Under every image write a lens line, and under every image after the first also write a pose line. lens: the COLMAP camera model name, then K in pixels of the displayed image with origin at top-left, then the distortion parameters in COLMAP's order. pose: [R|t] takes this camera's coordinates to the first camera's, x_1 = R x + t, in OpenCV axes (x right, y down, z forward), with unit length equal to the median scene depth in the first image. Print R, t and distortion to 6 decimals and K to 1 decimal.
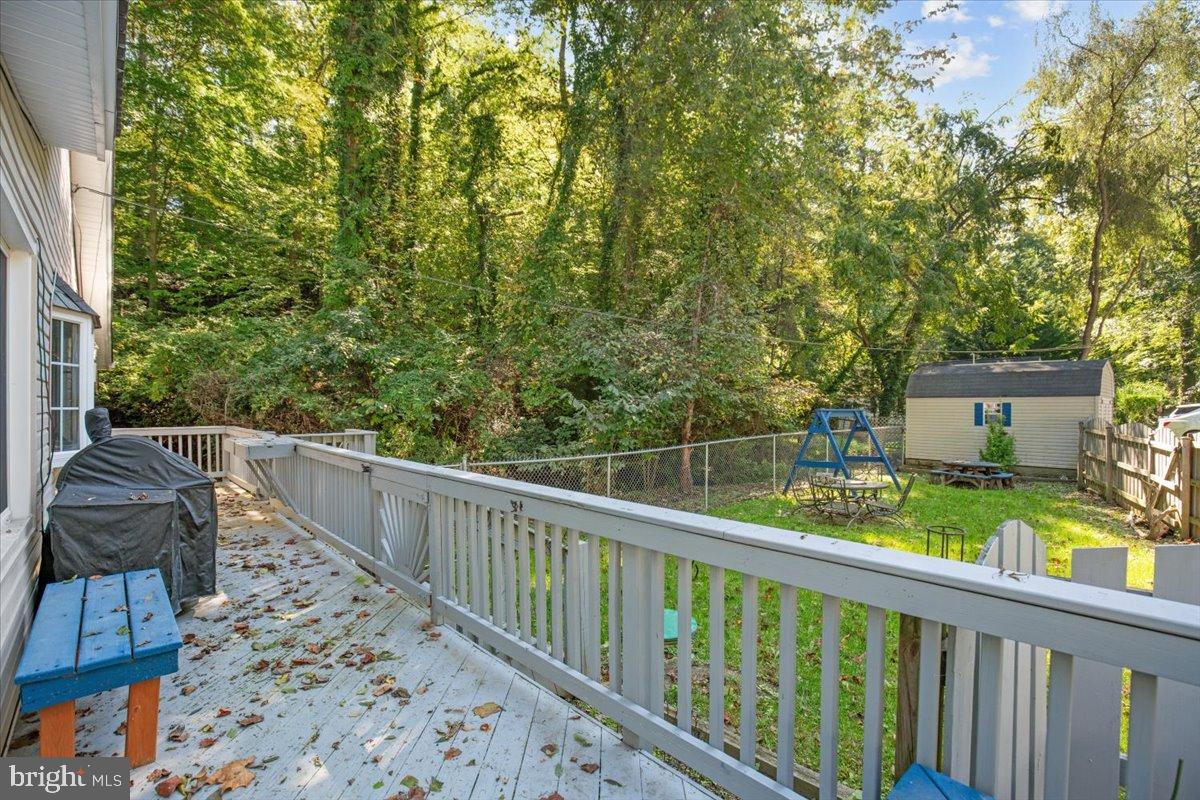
lens RADIAL K [[562.9, 0, 602.8], [0, 562.9, 408.2], [0, 0, 1]] dist [-0.027866, 0.002487]
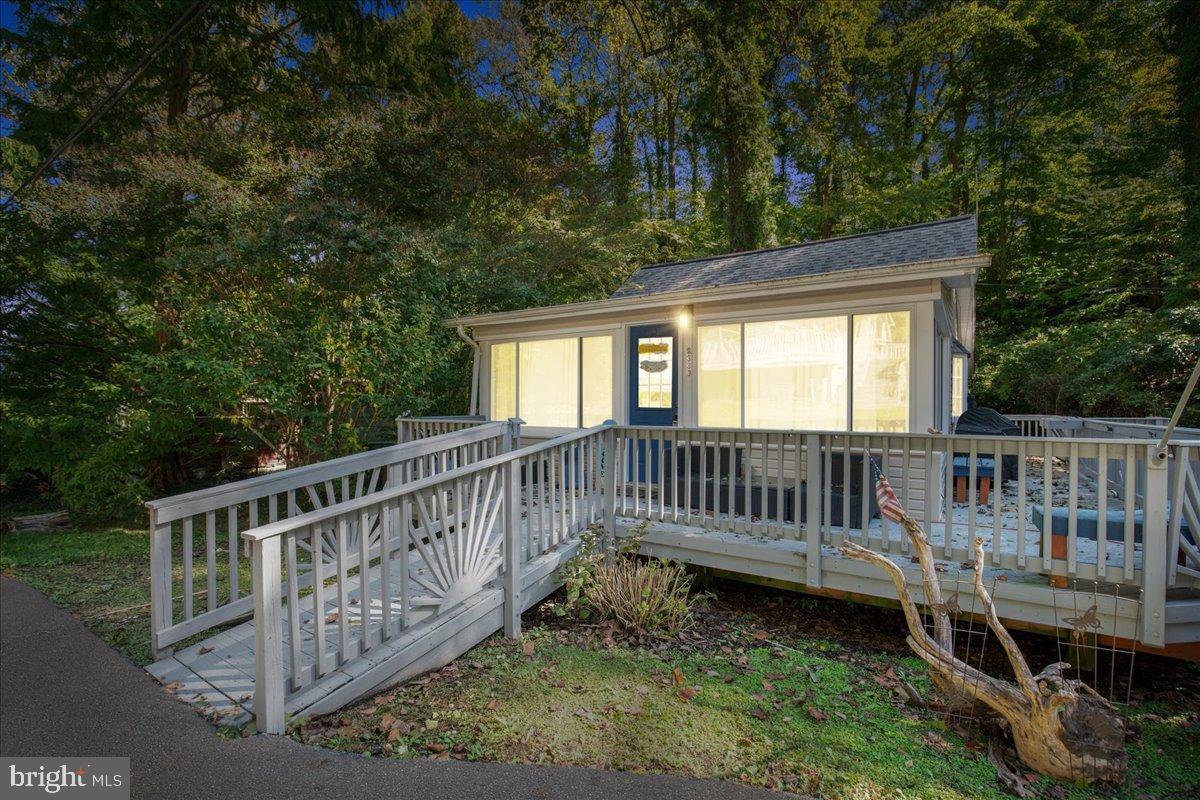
lens RADIAL K [[562.9, 0, 601.7], [0, 562.9, 409.4], [0, 0, 1]] dist [-0.027866, 0.002487]
pose [[0.254169, 0.002545, -0.967156, 0.185233], [-0.006200, 0.999980, 0.001002, 0.011822], [0.967140, 0.005742, 0.254180, -0.213779]]
